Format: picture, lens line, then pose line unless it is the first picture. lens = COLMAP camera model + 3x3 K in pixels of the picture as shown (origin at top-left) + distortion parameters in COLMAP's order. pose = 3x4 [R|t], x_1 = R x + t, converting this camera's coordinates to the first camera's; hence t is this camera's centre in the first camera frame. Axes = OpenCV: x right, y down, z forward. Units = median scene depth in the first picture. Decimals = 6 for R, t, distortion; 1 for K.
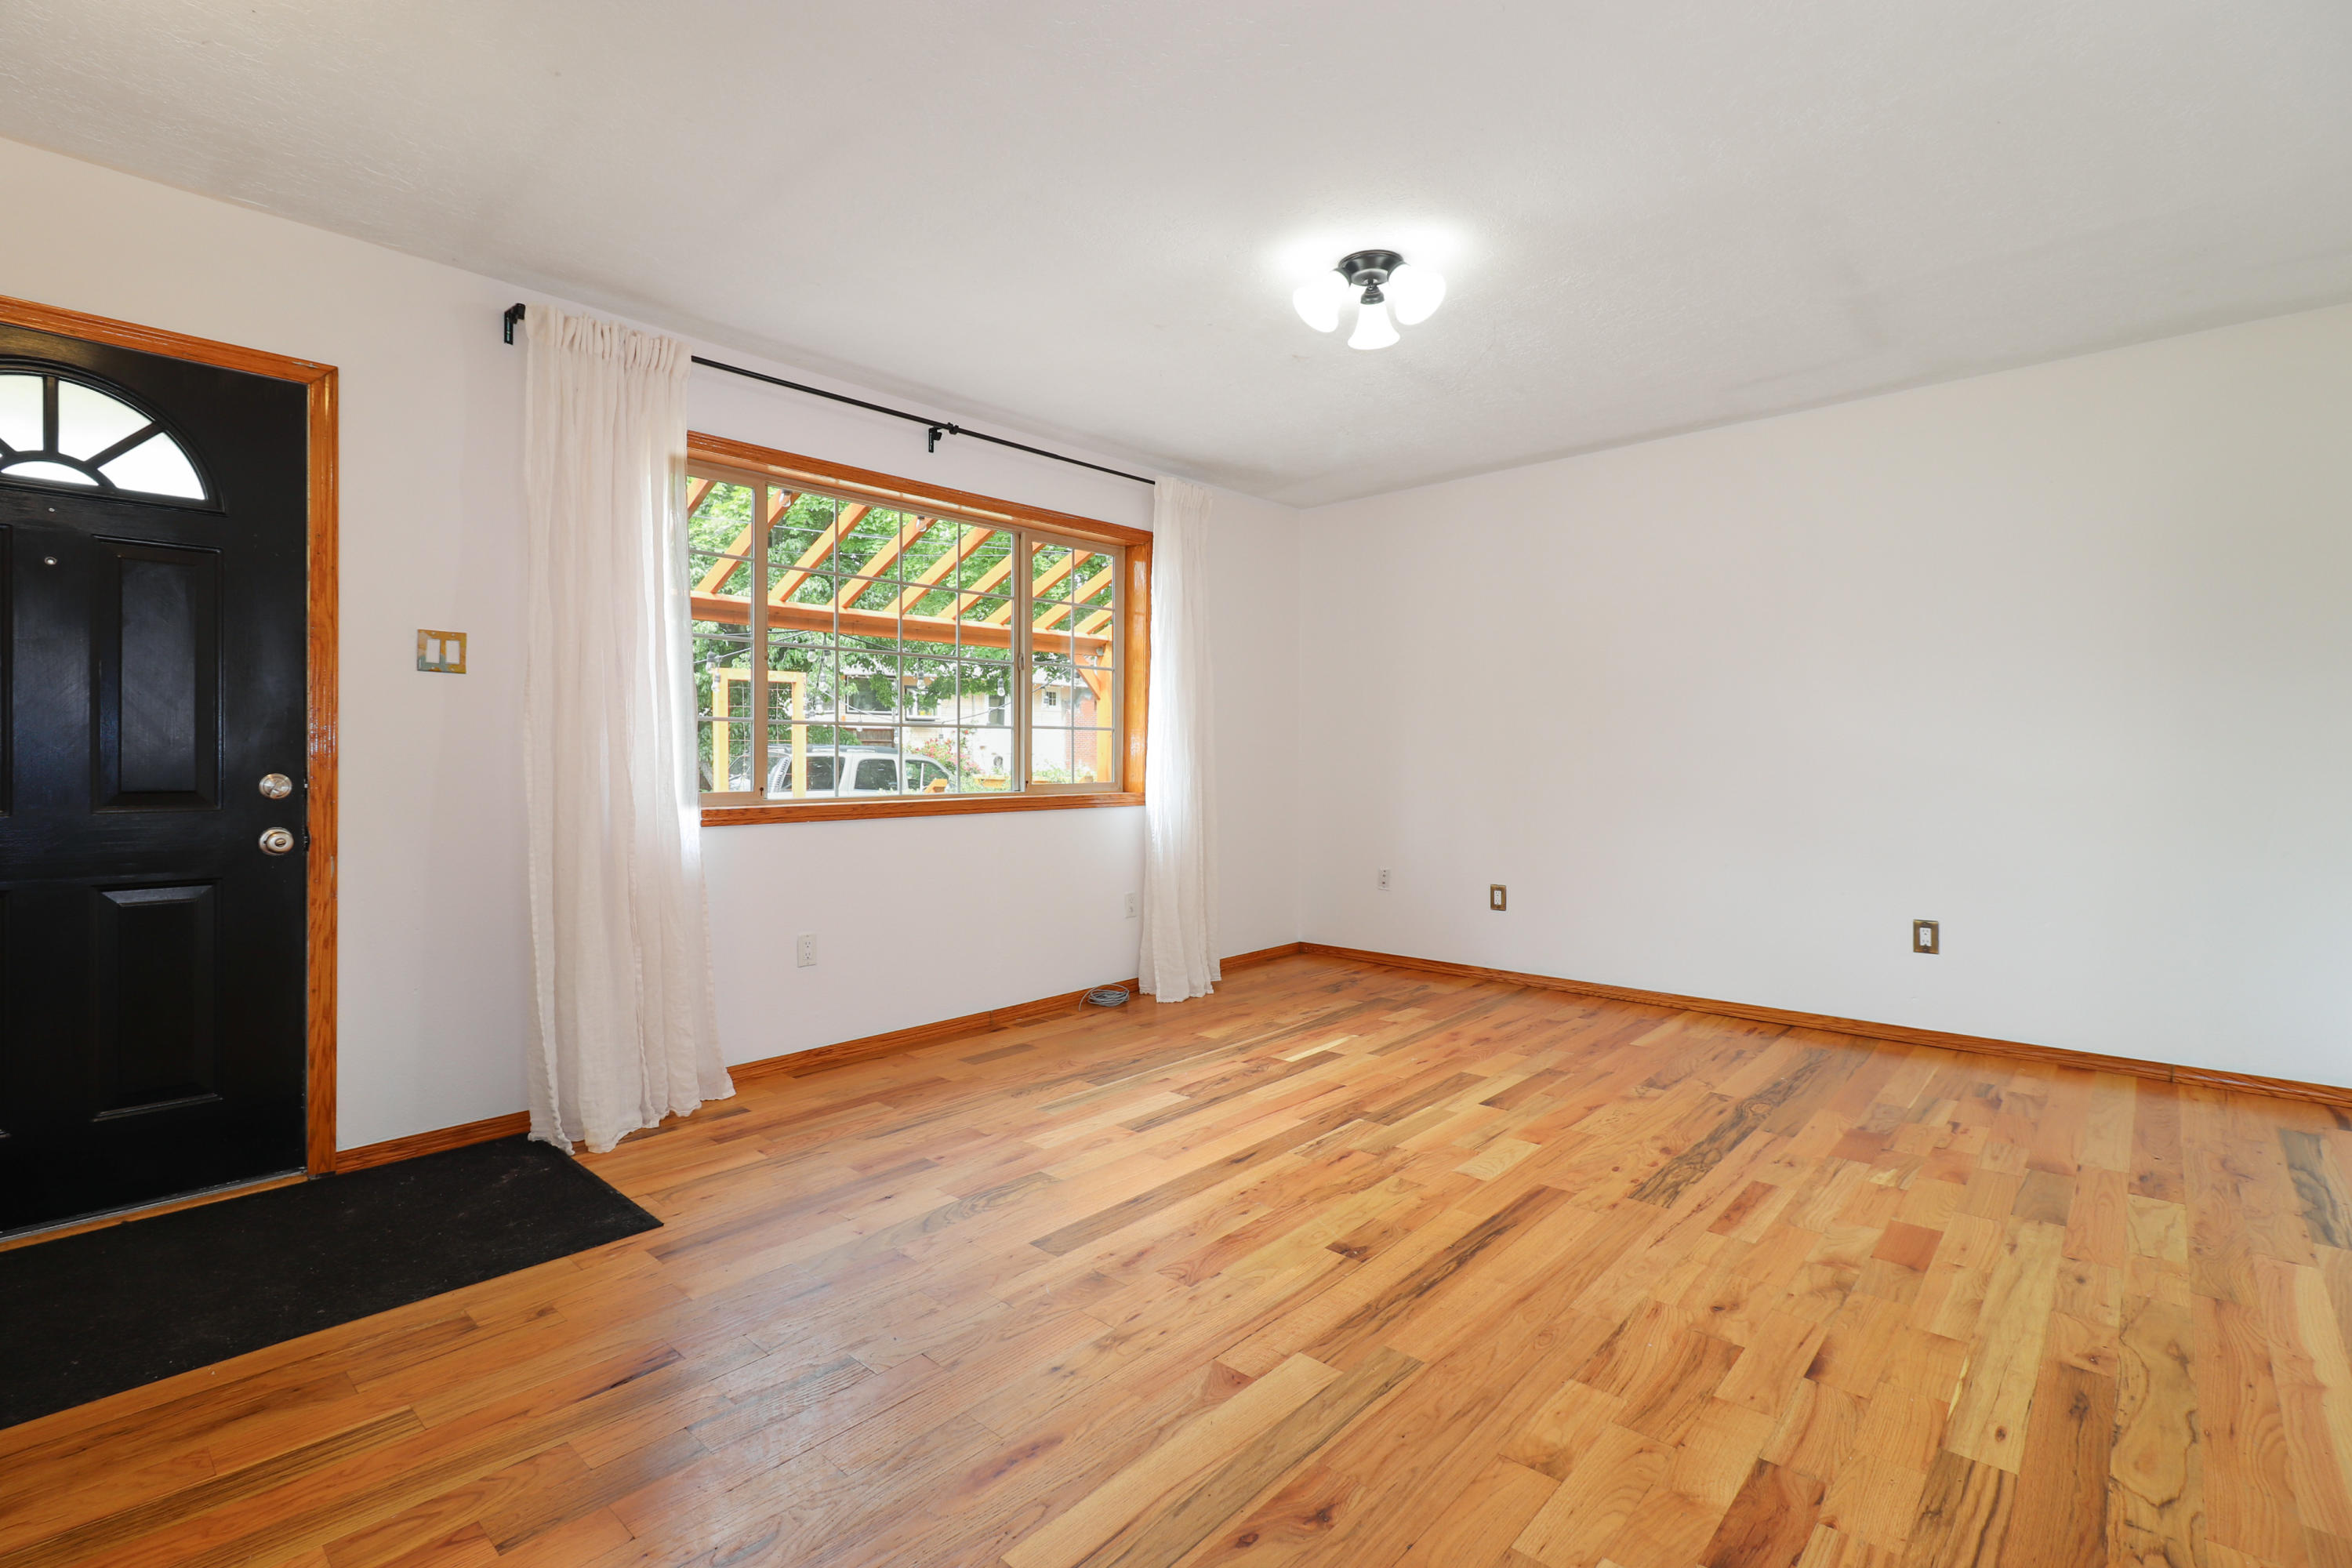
lens RADIAL K [[1091.0, 0, 1170.3], [0, 1091.0, 763.0], [0, 0, 1]] dist [0.000441, -0.000861]
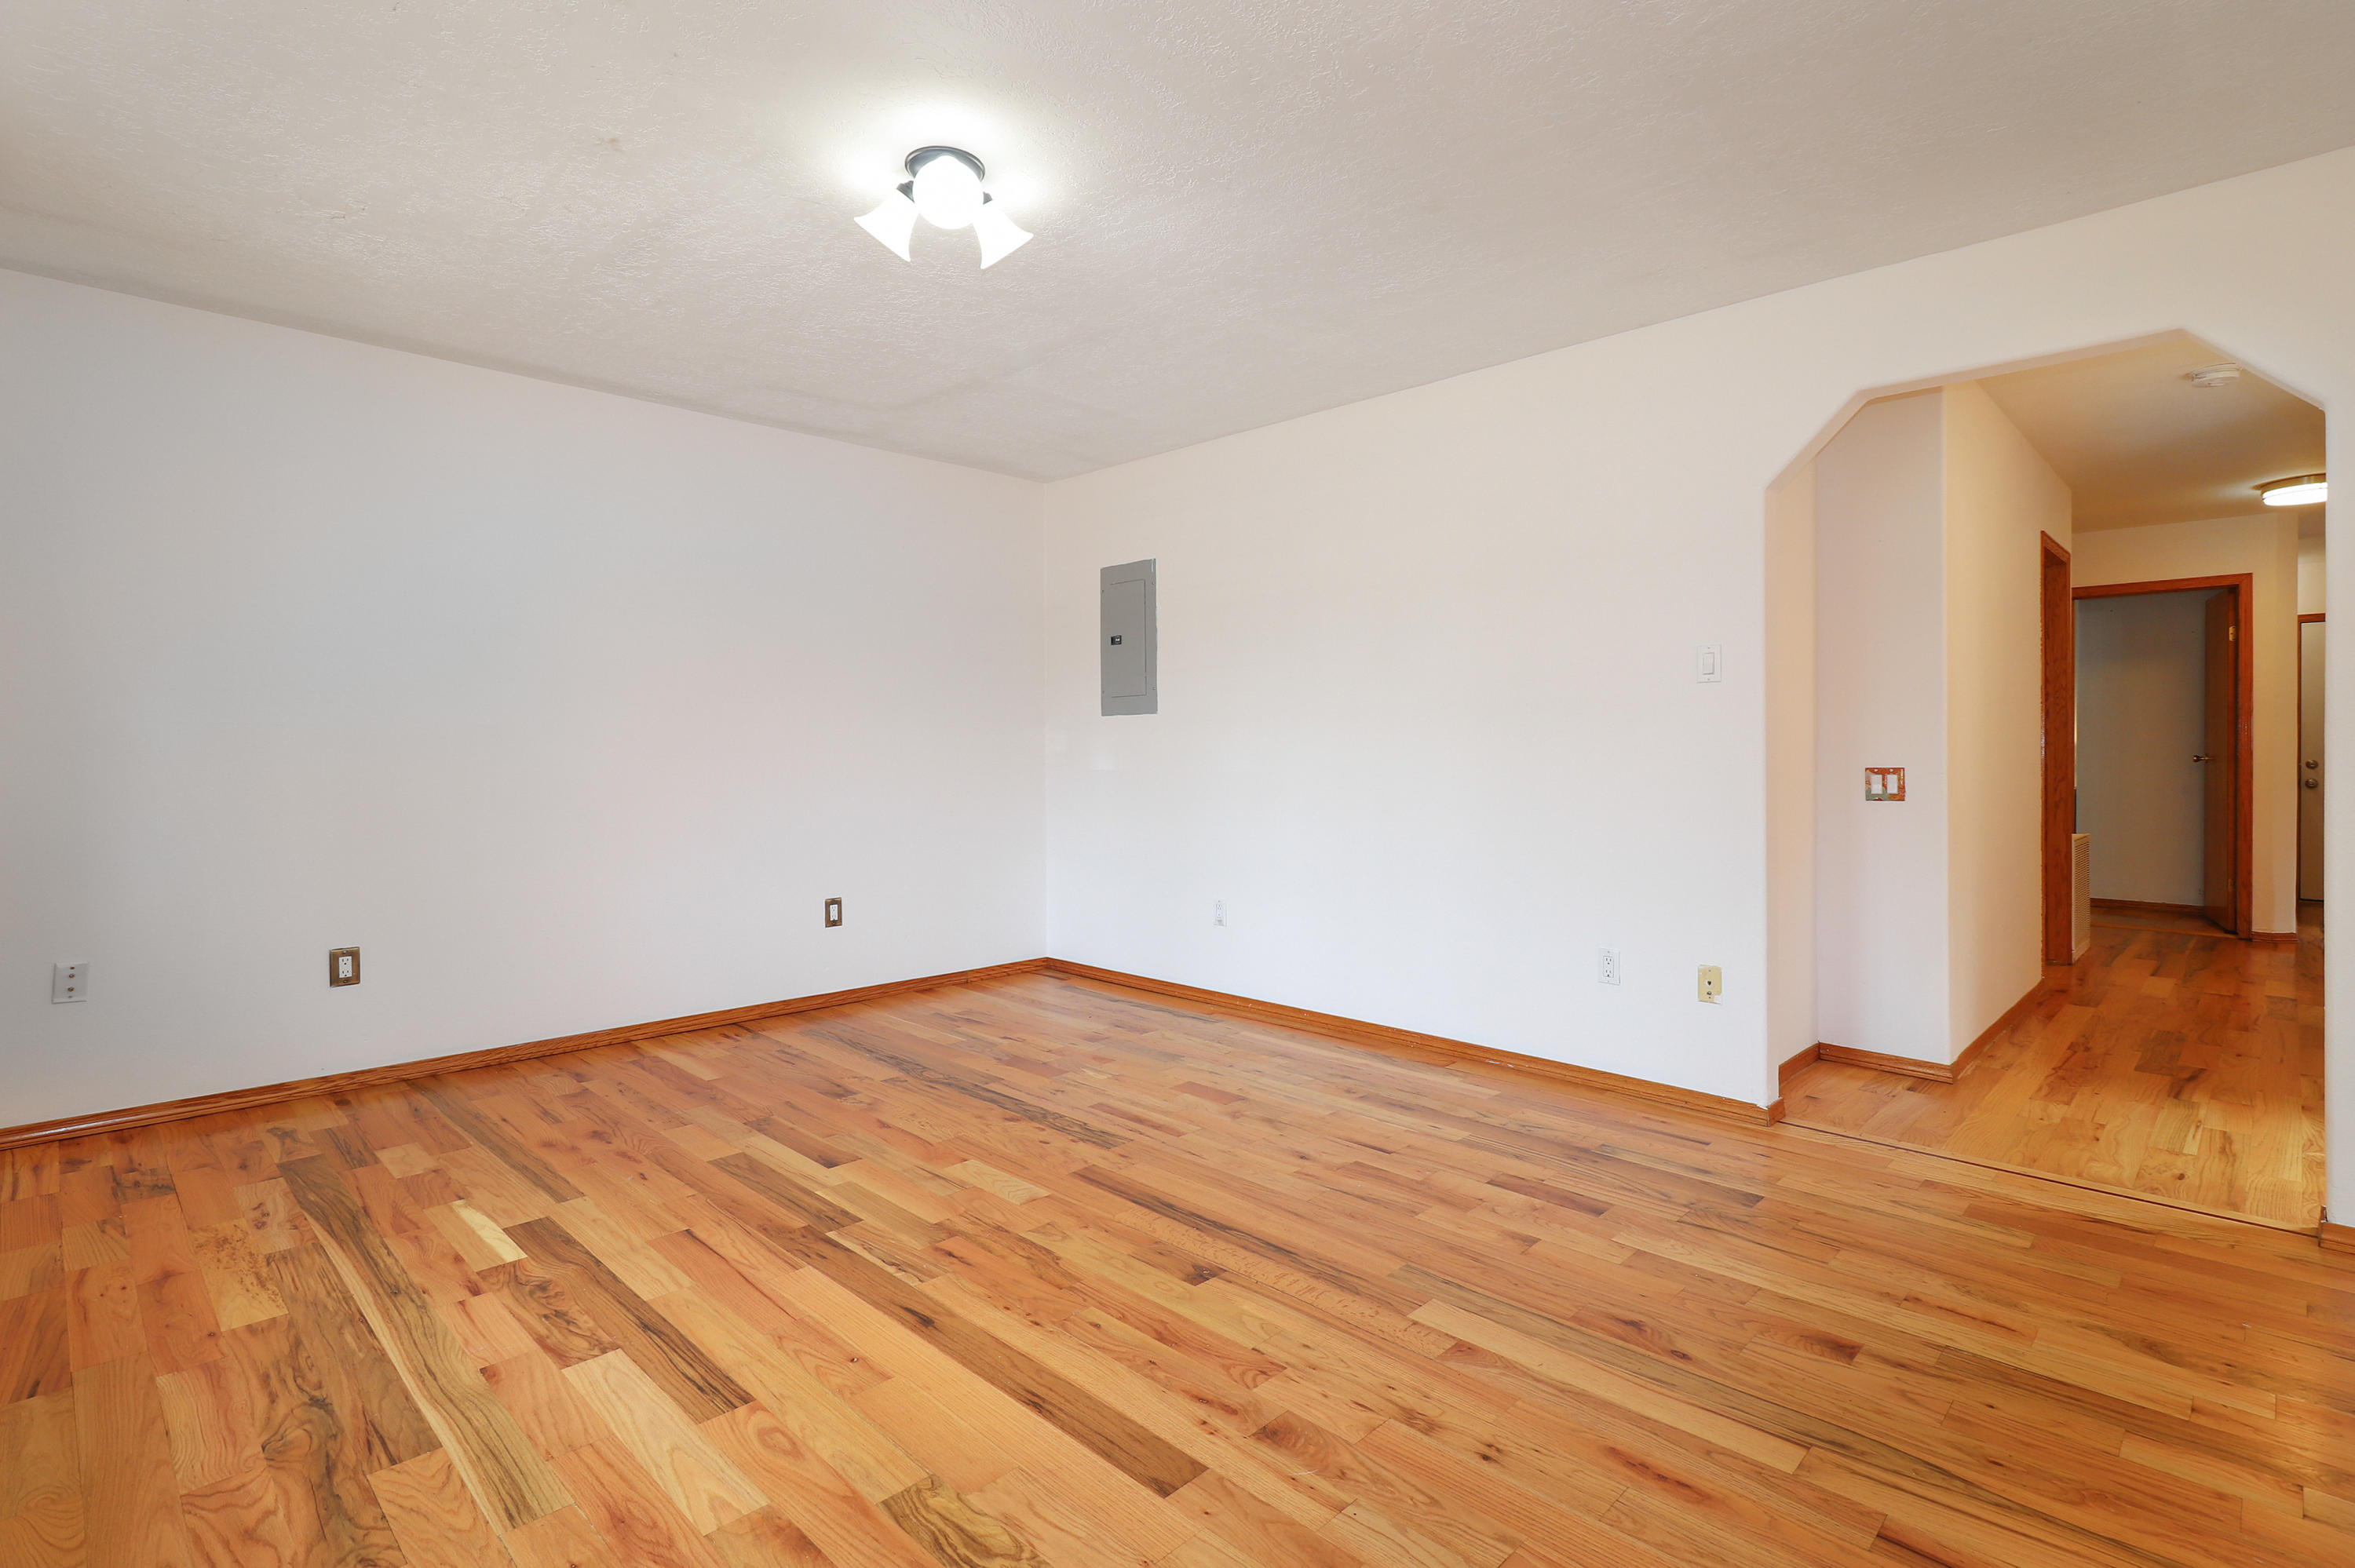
lens RADIAL K [[1116.8, 0, 1179.8], [0, 1116.8, 755.7], [0, 0, 1]] dist [0.001638, -0.000036]
pose [[0.035320, -0.001668, 0.999375, -0.670954], [0.006768, 0.999976, 0.001430, -0.012035], [-0.999353, 0.006713, 0.035331, 0.797138]]
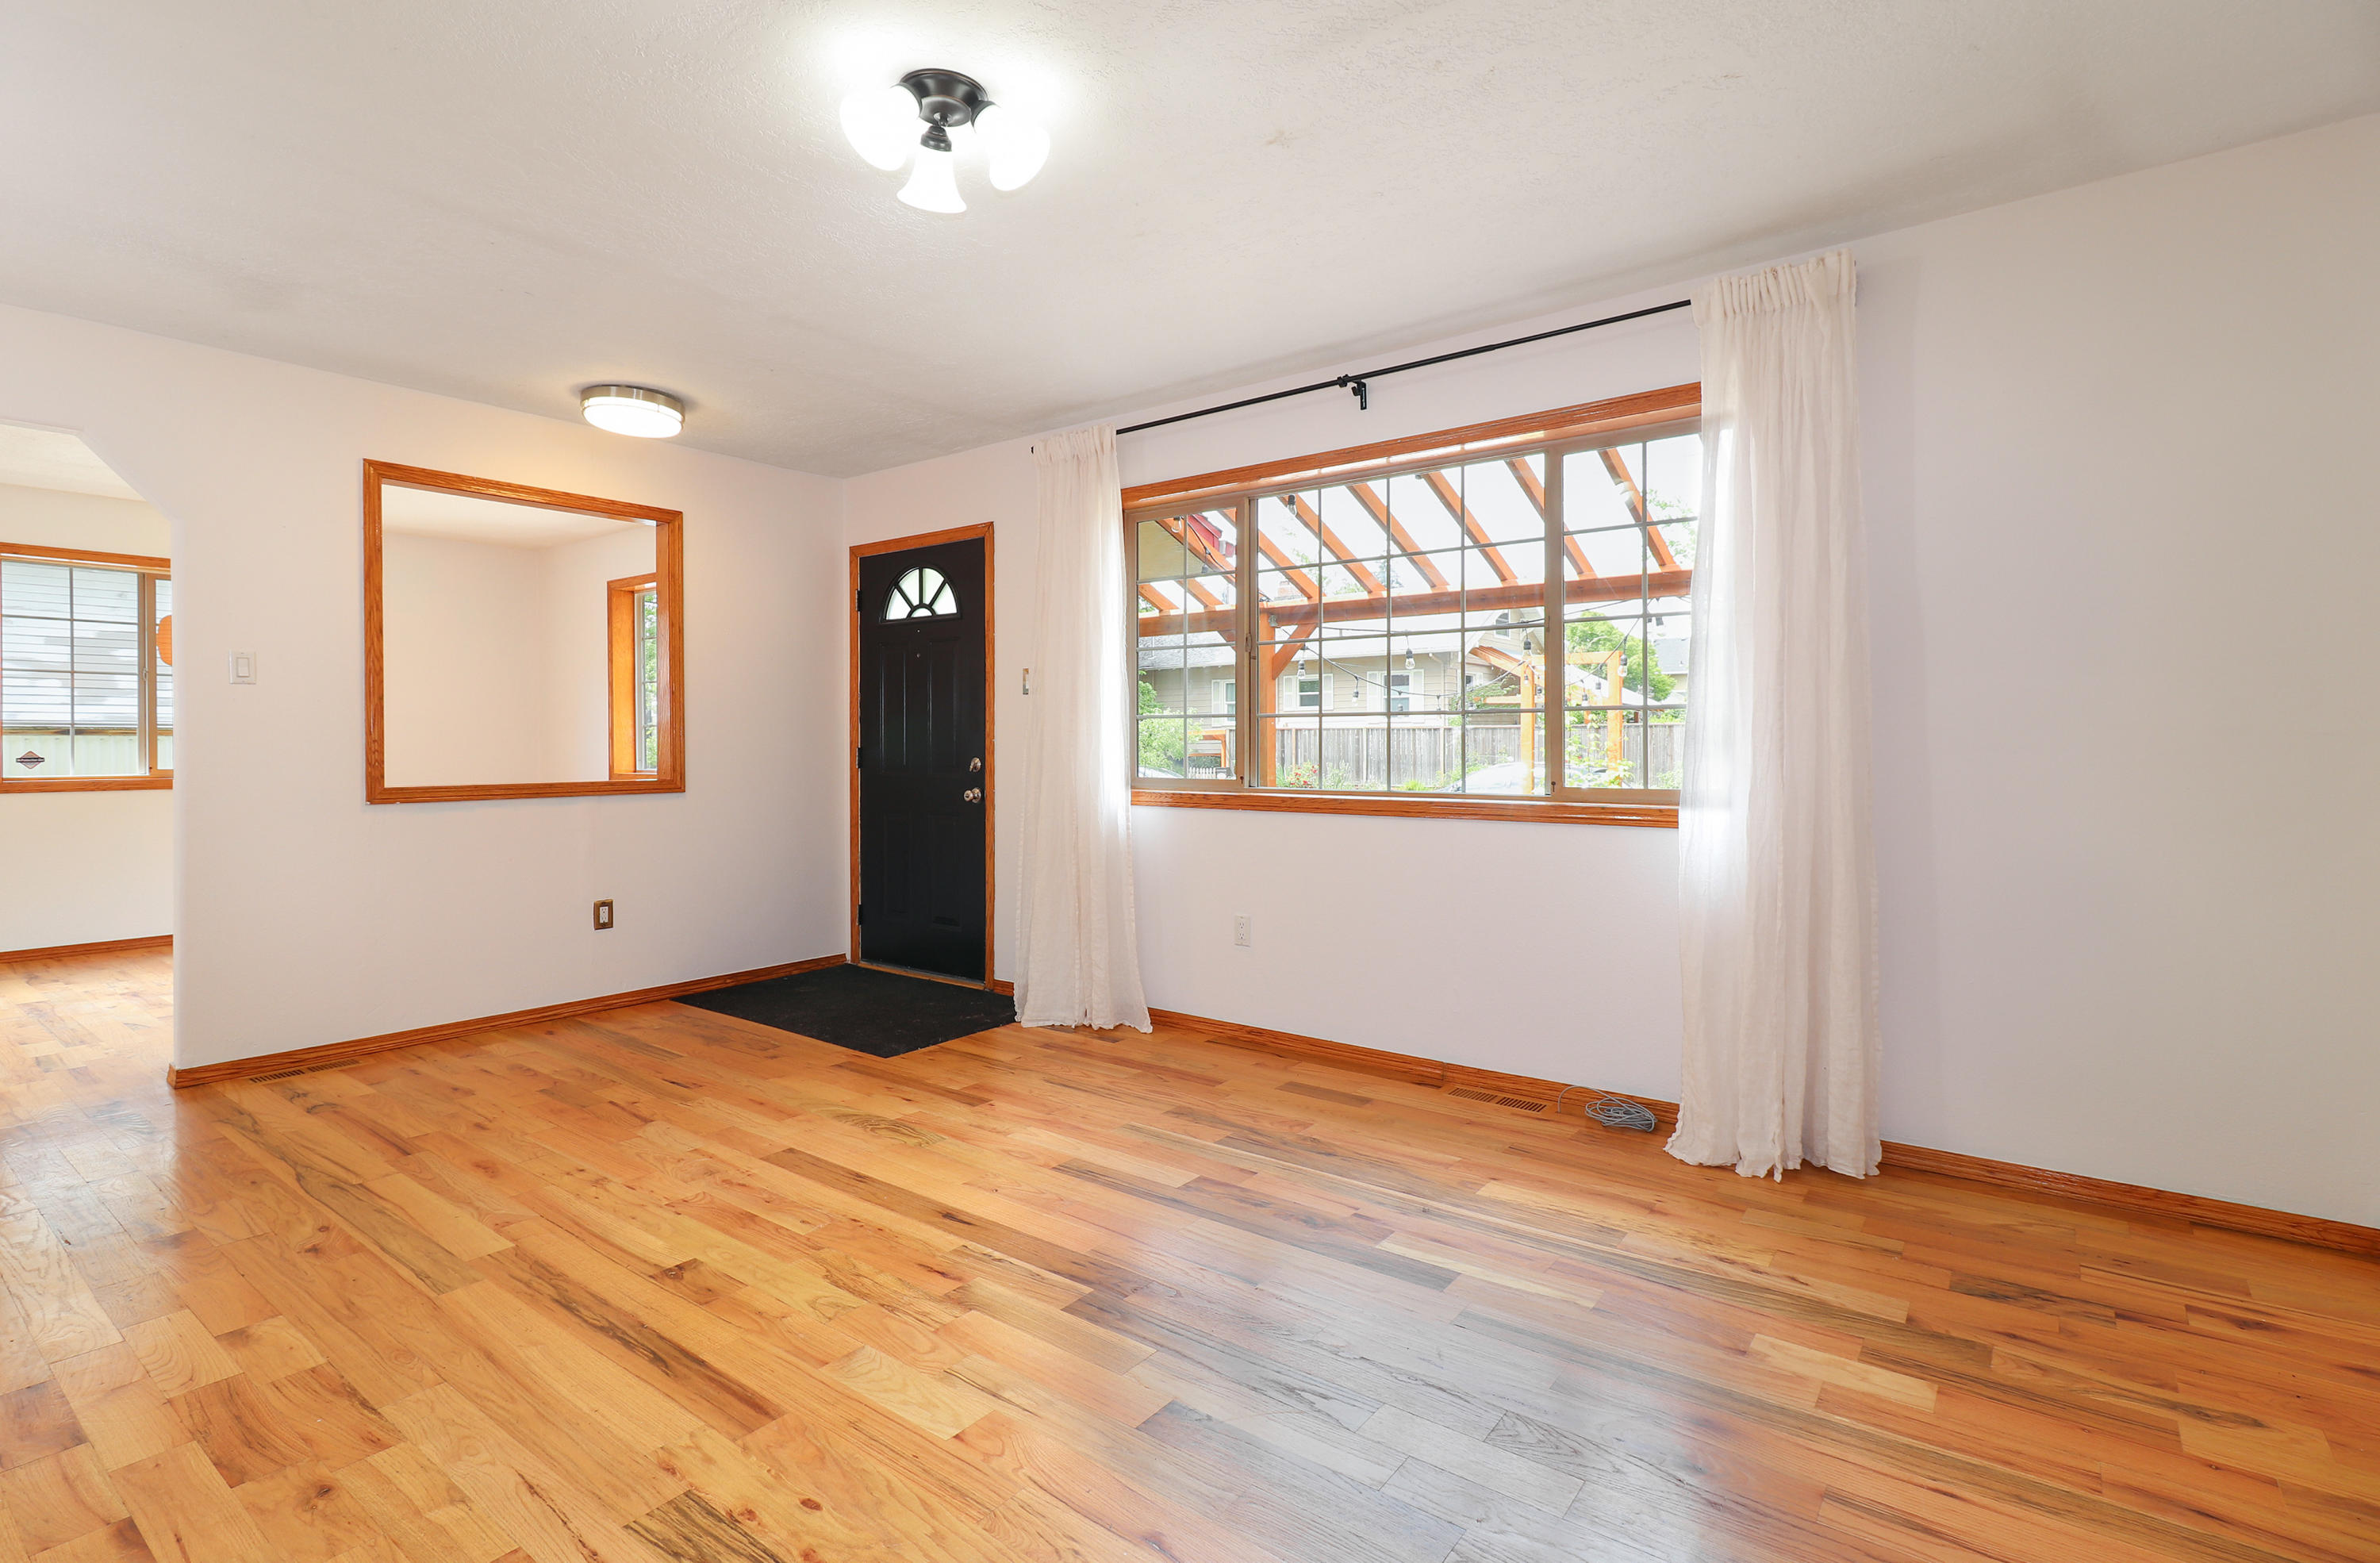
lens RADIAL K [[1102.2, 0, 1191.7], [0, 1102.2, 746.2], [0, 0, 1]] dist [0.000543, 0.000091]
pose [[0.095280, 0.003756, -0.995443, 0.951129], [-0.004171, 0.999986, 0.003374, -0.015763], [0.995442, 0.003830, 0.095294, 1.100087]]
